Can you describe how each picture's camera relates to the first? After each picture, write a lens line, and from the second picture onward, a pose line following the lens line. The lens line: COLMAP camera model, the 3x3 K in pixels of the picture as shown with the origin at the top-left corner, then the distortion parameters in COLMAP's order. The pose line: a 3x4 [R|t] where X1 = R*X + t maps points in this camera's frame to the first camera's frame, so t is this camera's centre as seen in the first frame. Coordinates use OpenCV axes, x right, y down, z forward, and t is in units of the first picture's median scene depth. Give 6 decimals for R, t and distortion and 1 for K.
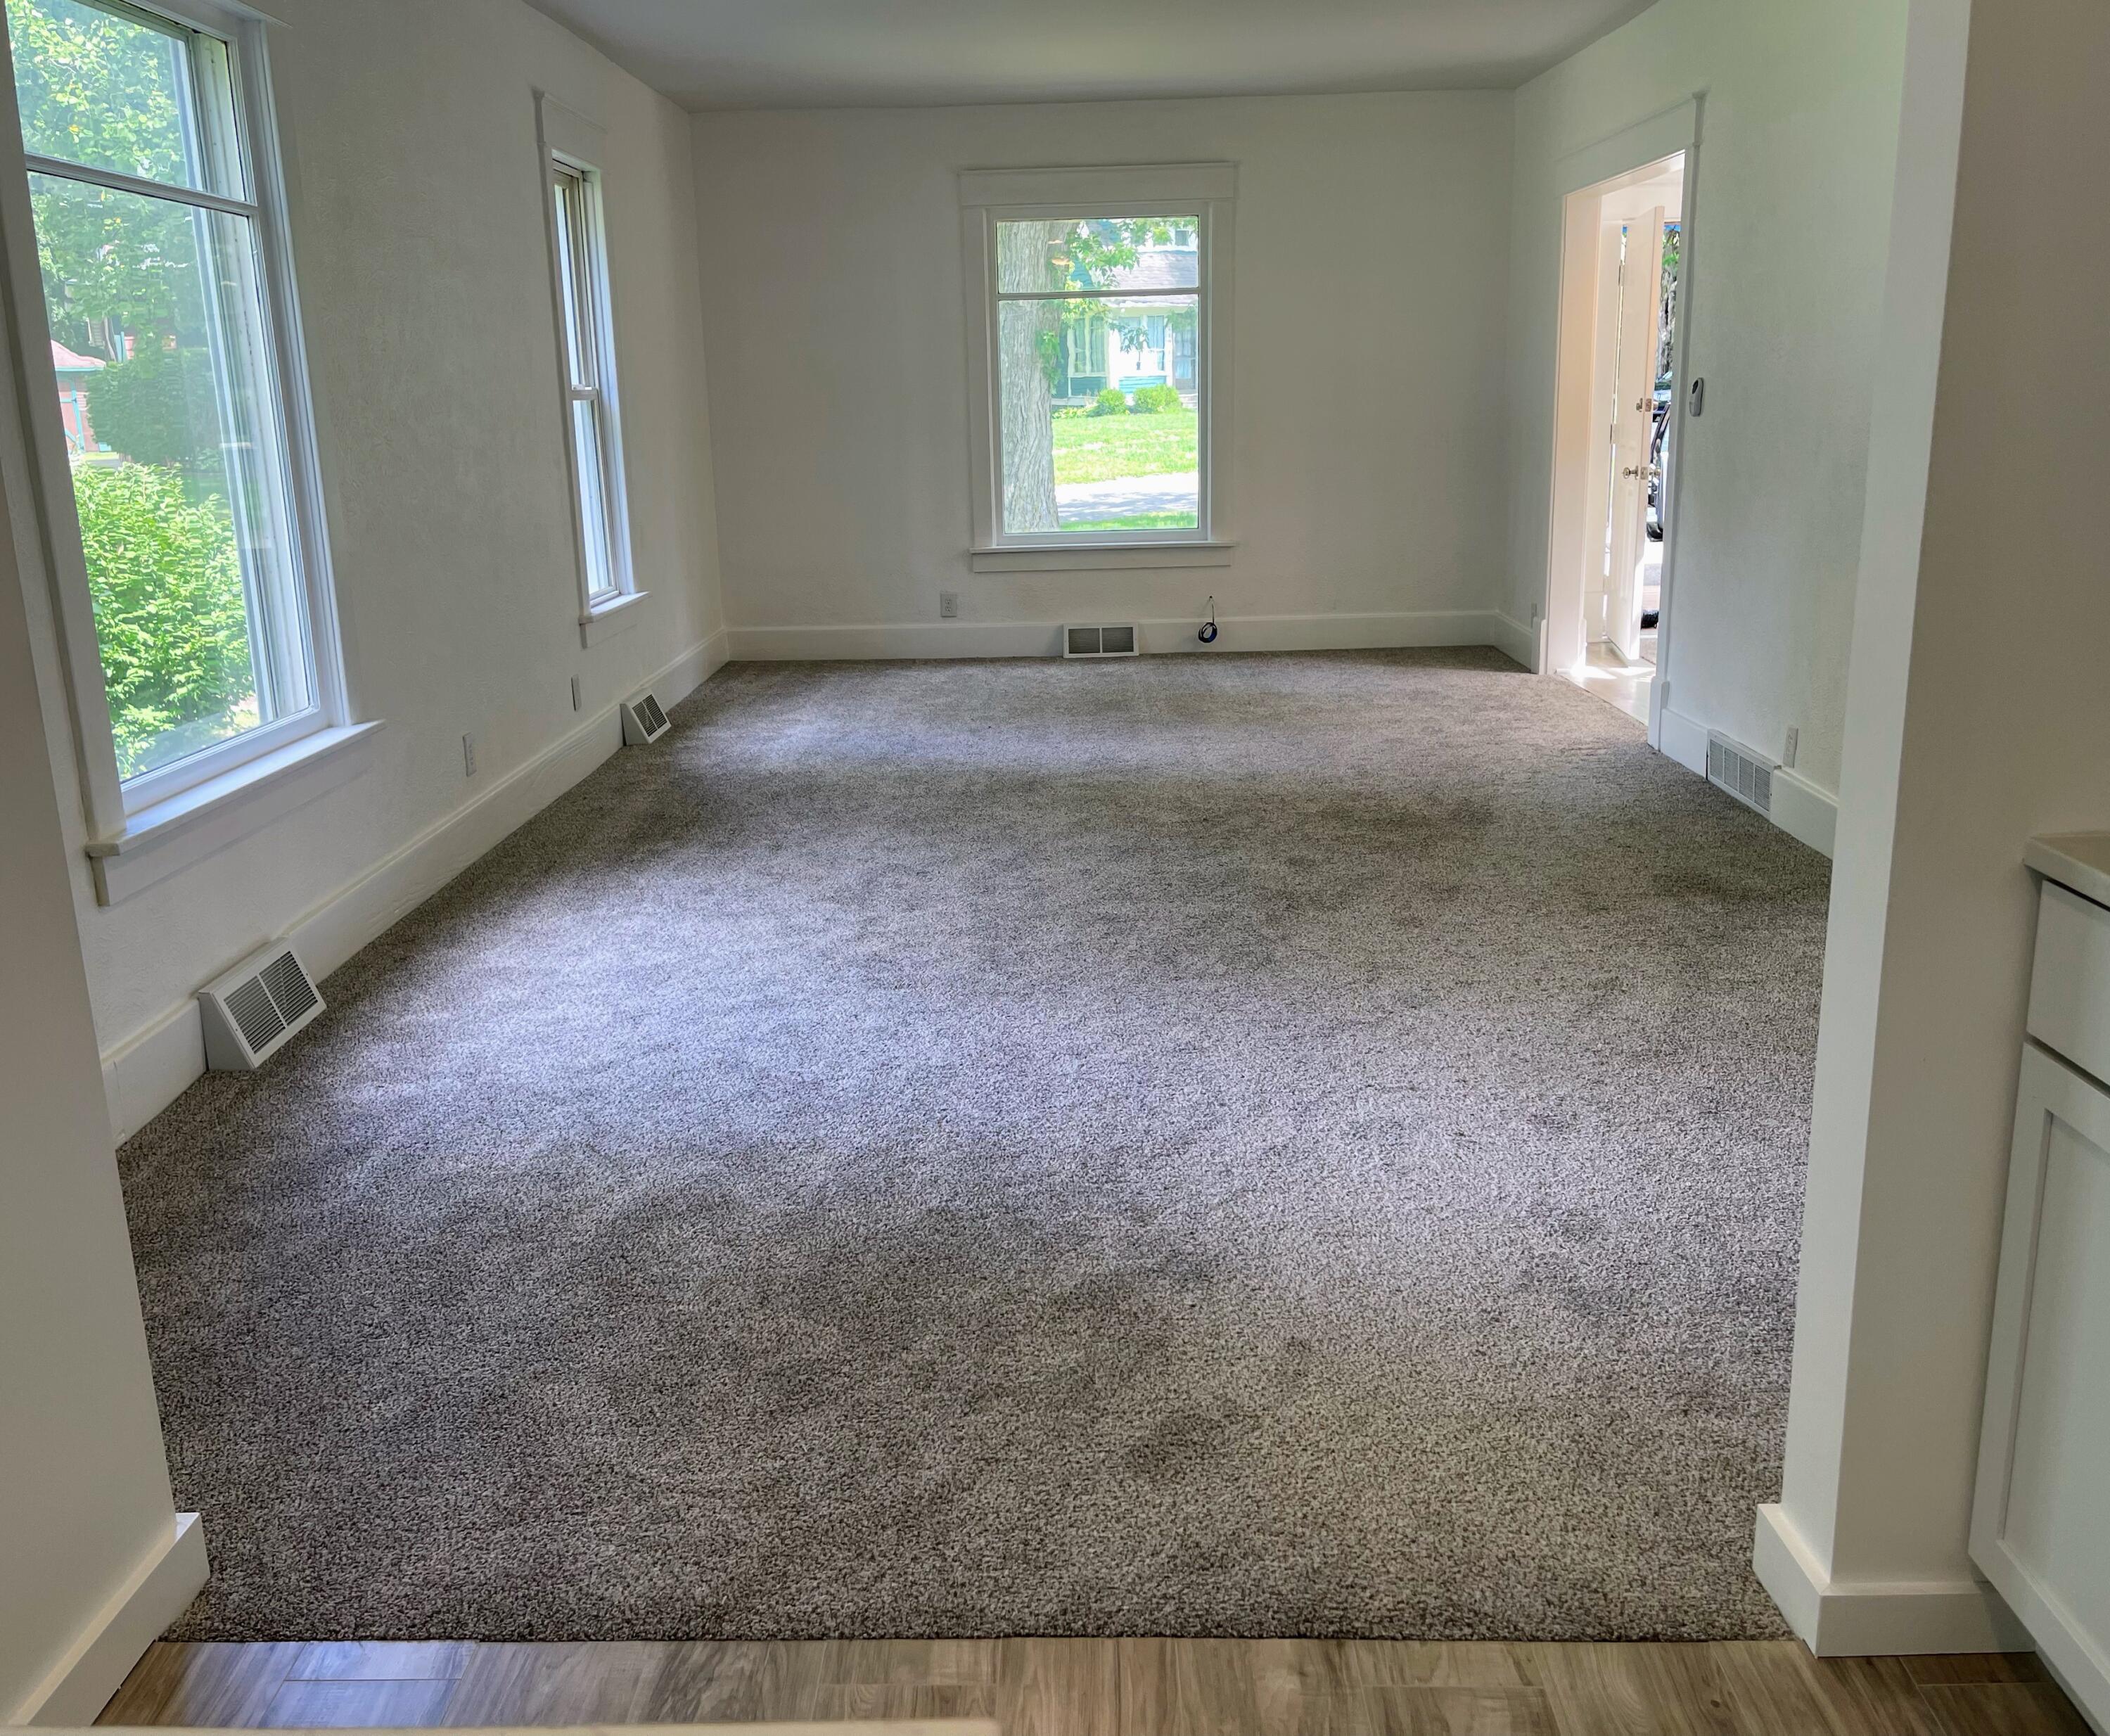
lens RADIAL K [[1771.8, 0, 1044.0], [0, 1771.8, 860.0], [0, 0, 1]] dist [0.006410, -0.001255]
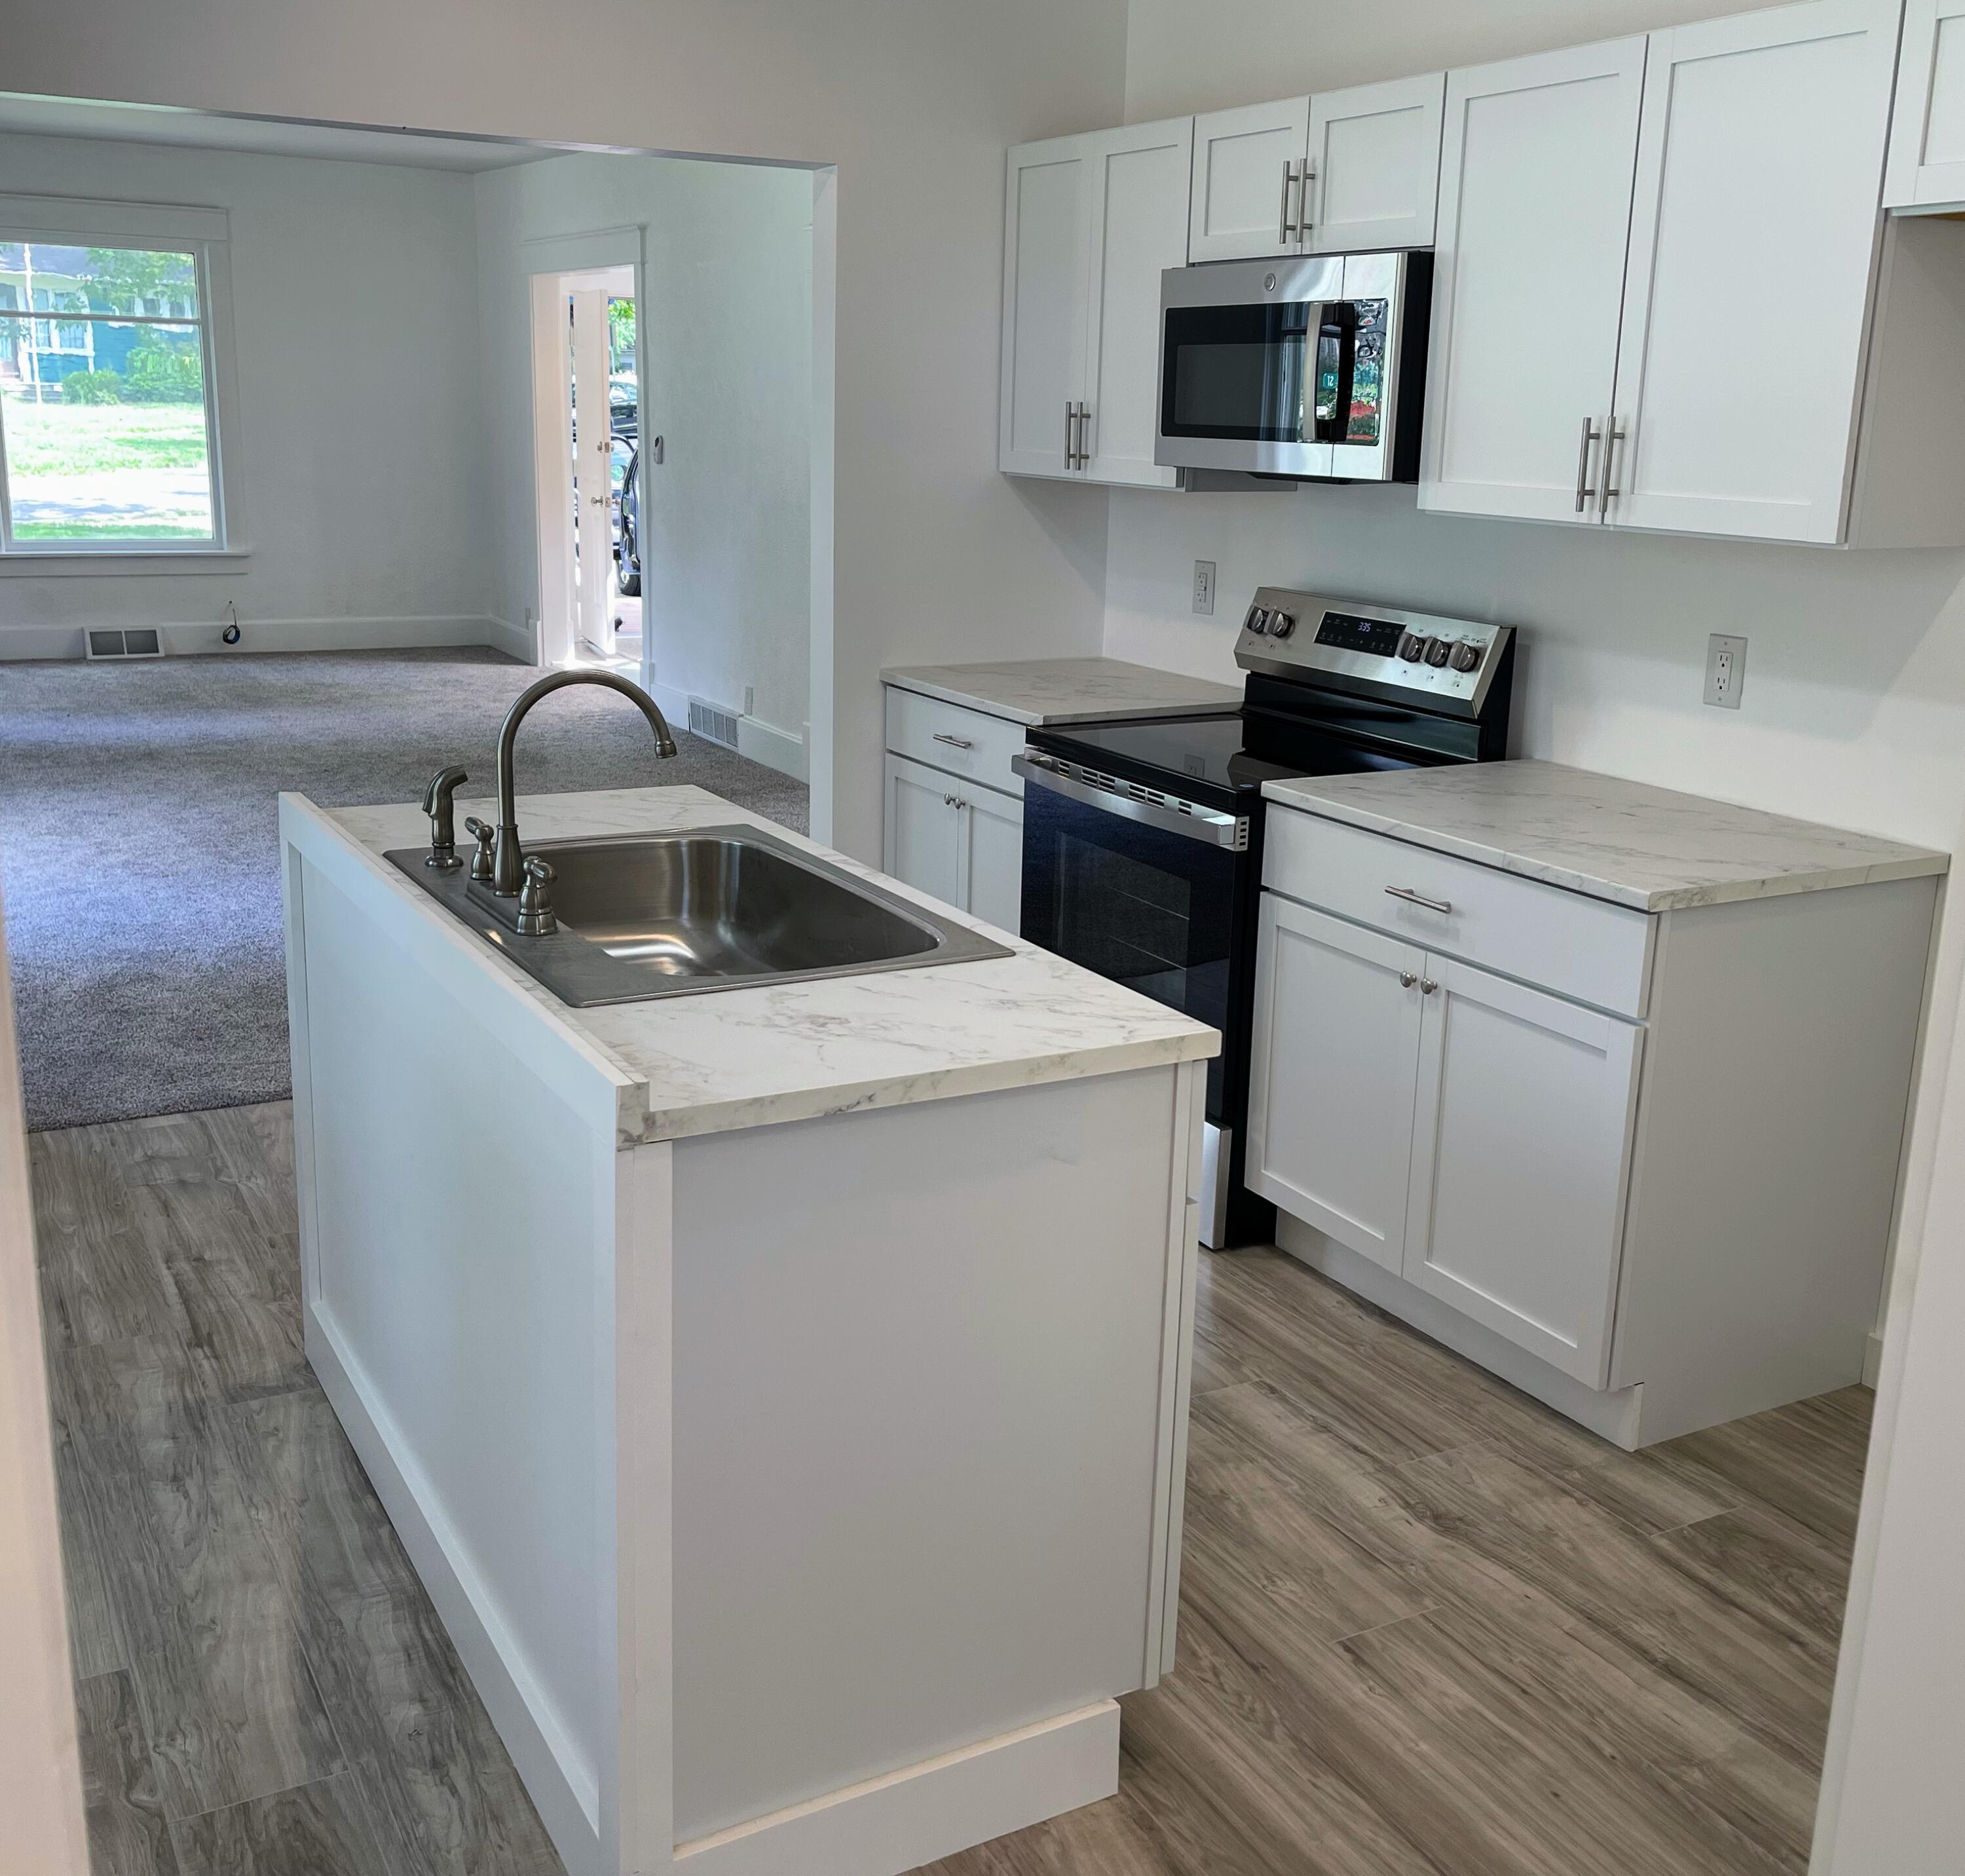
lens RADIAL K [[2012.8, 0, 995.3], [0, 2012.8, 885.5], [0, 0, 1]] dist [0.054936, 0.000000]
pose [[0.853710, -0.072438, 0.515687, -0.169533], [0.082475, 0.996587, 0.003453, 0.062894], [-0.514177, 0.039583, 0.856770, -0.321012]]
